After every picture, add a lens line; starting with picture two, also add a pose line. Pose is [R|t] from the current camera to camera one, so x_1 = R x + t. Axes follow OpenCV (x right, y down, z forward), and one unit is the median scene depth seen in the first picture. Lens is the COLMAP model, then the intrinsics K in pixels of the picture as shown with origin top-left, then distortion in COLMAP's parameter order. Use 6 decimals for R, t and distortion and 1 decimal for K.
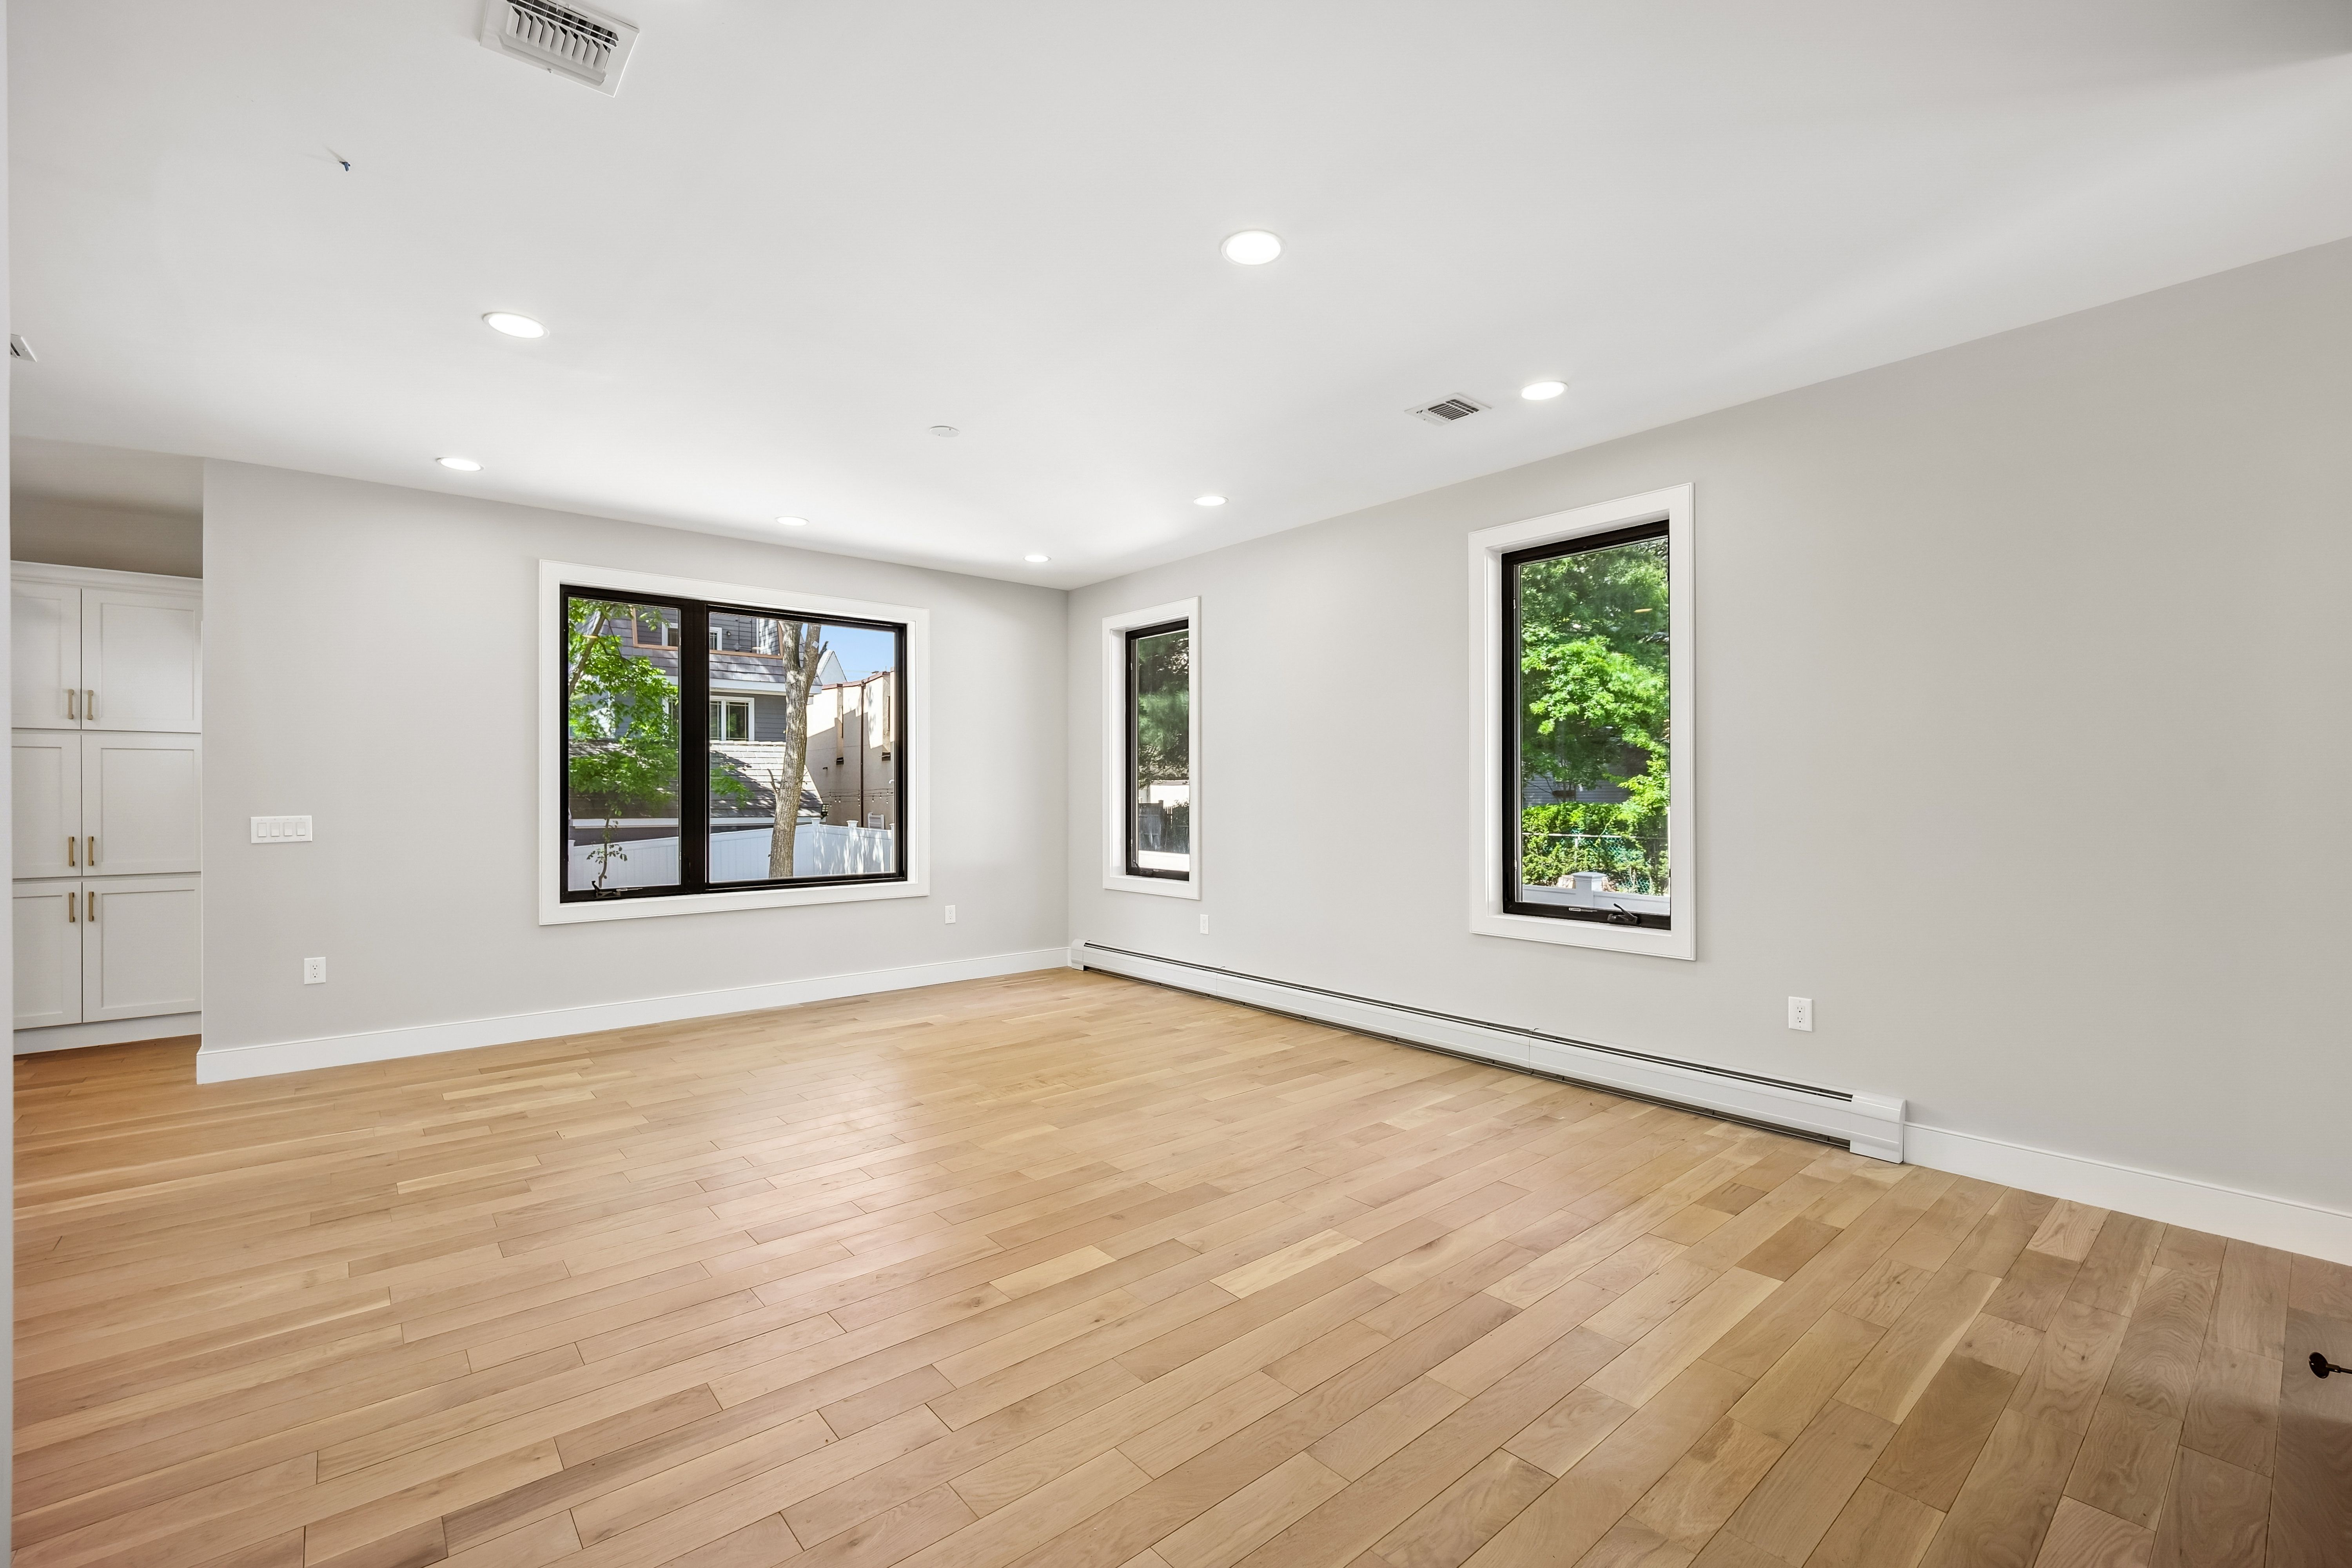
lens RADIAL K [[999.6, 0, 1181.4], [0, 999.6, 791.2], [0, 0, 1]] dist [-0.002285, -0.000626]
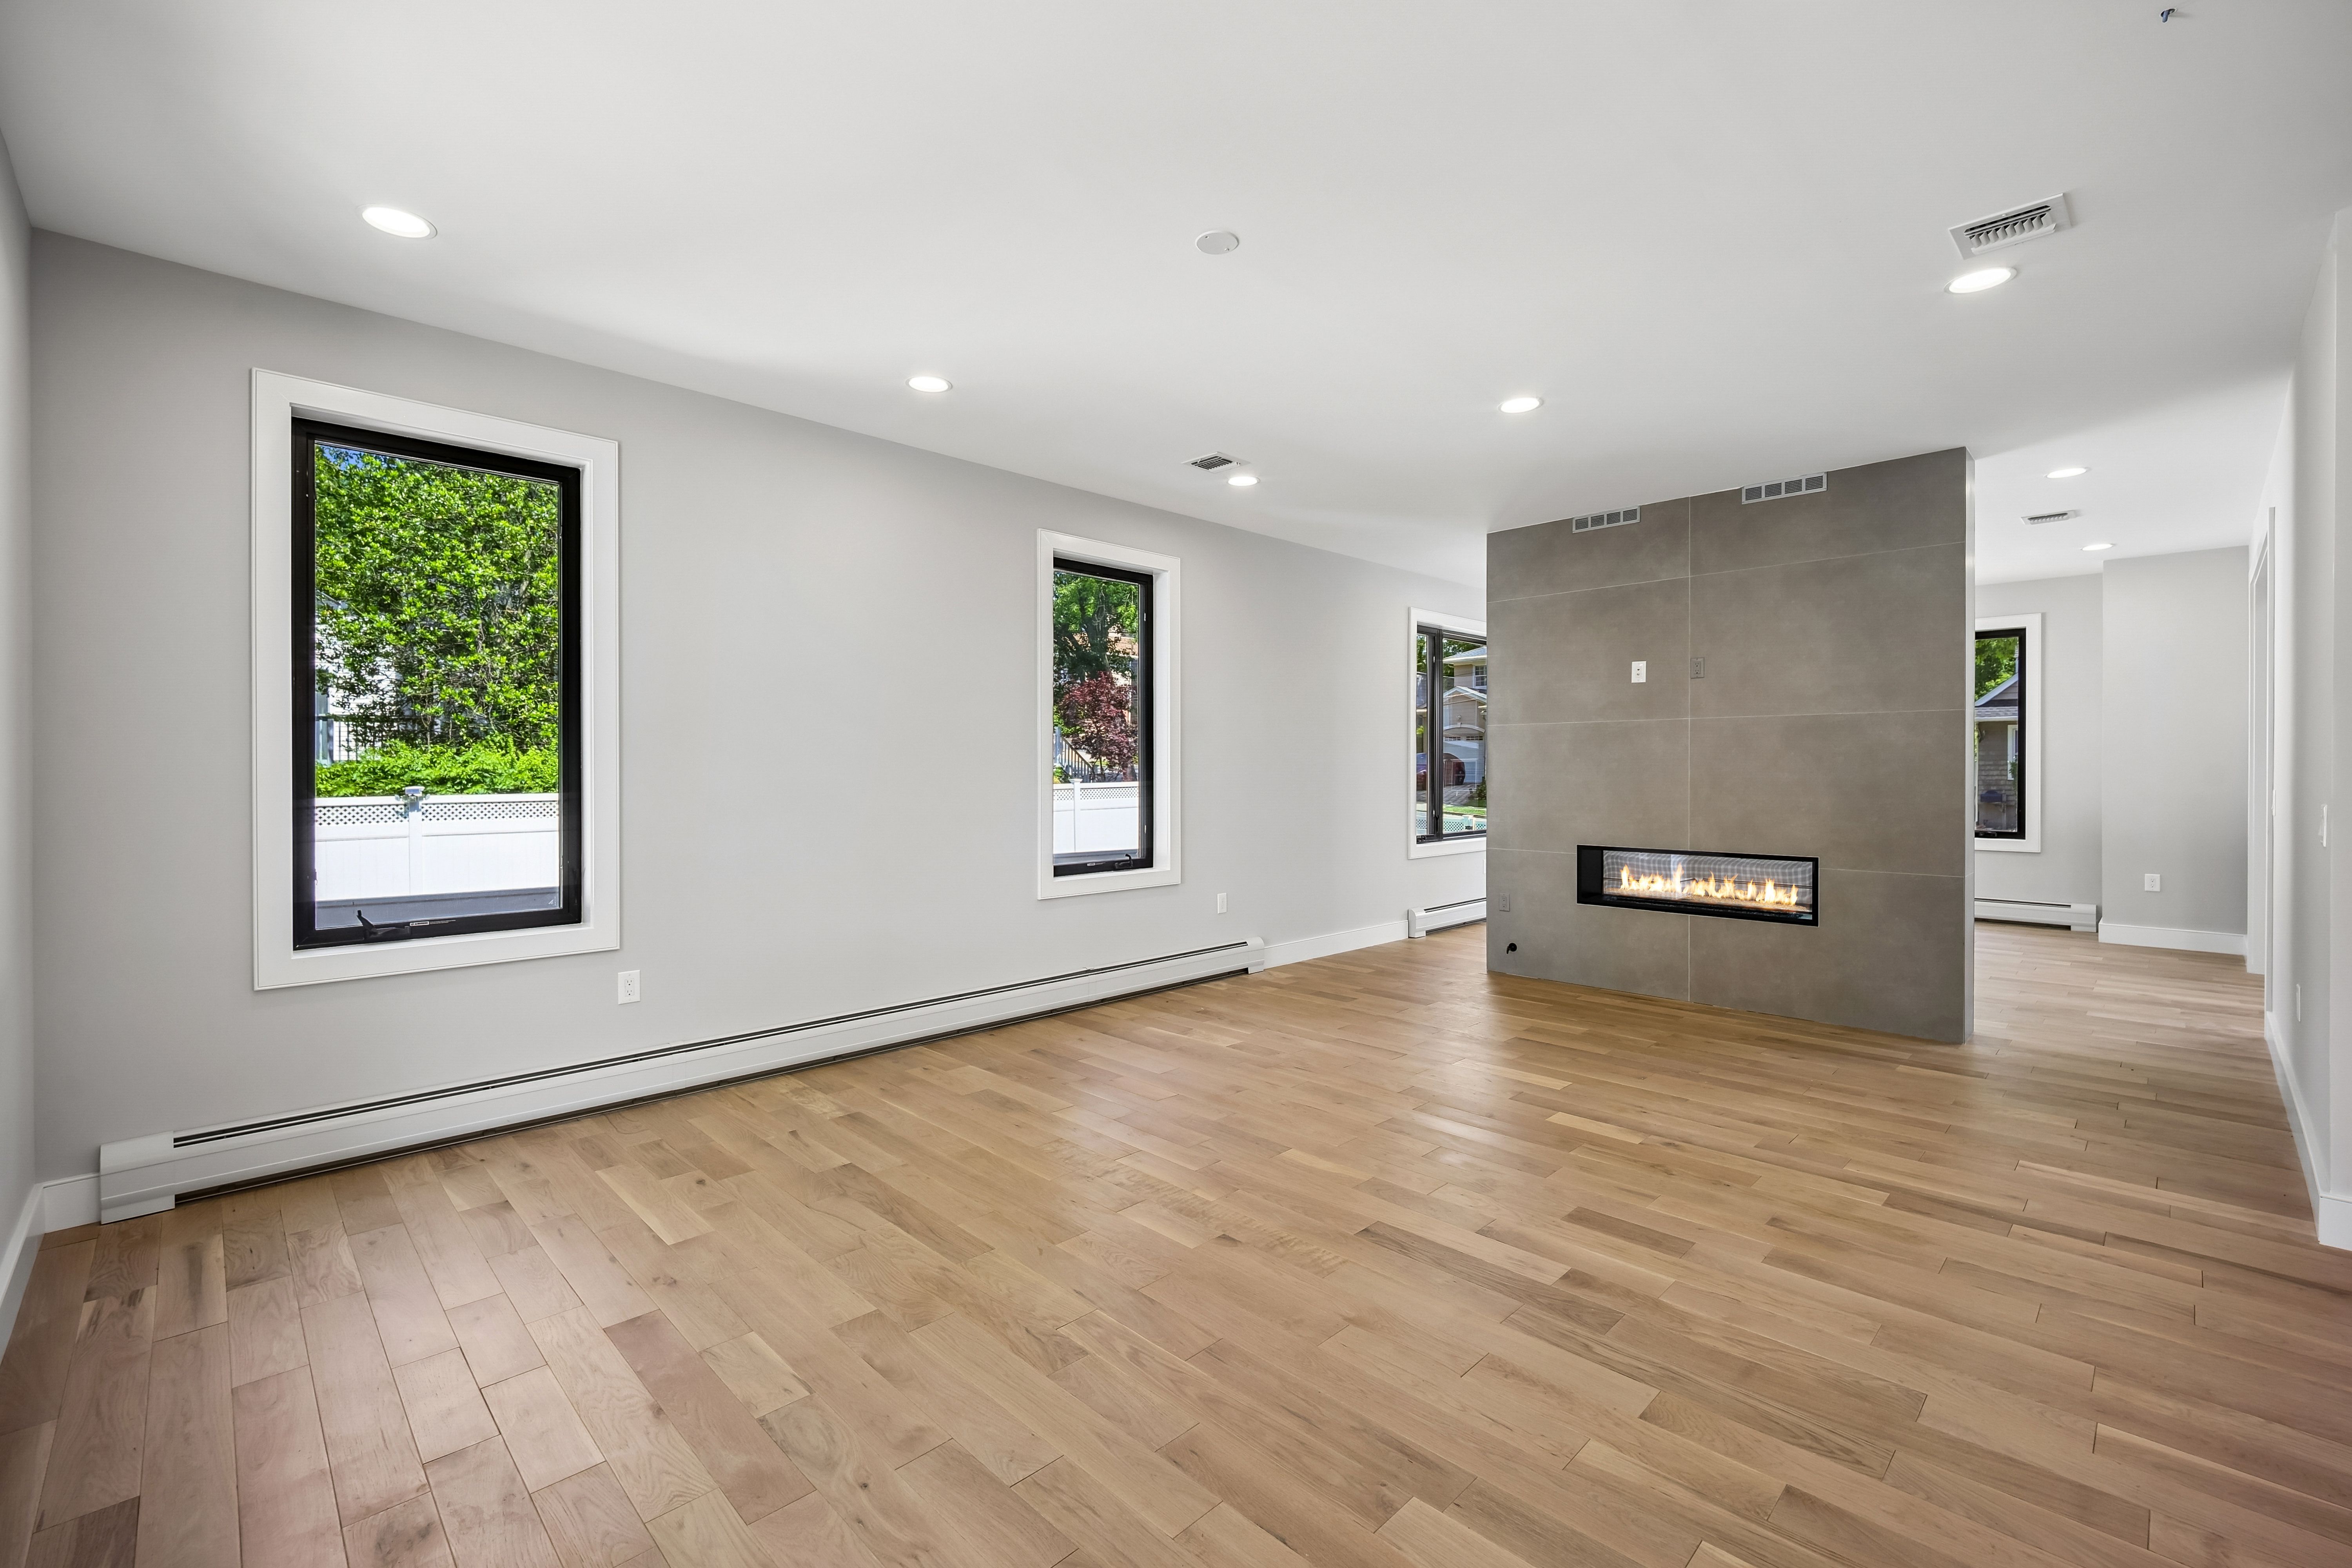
lens RADIAL K [[999.6, 0, 1168.3], [0, 999.6, 787.1], [0, 0, 1]] dist [-0.002285, -0.000626]
pose [[-0.065960, -0.017792, 0.997664, -1.663290], [0.001042, 0.999839, 0.017900, 0.001086], [-0.997822, 0.002221, -0.065931, 1.950187]]
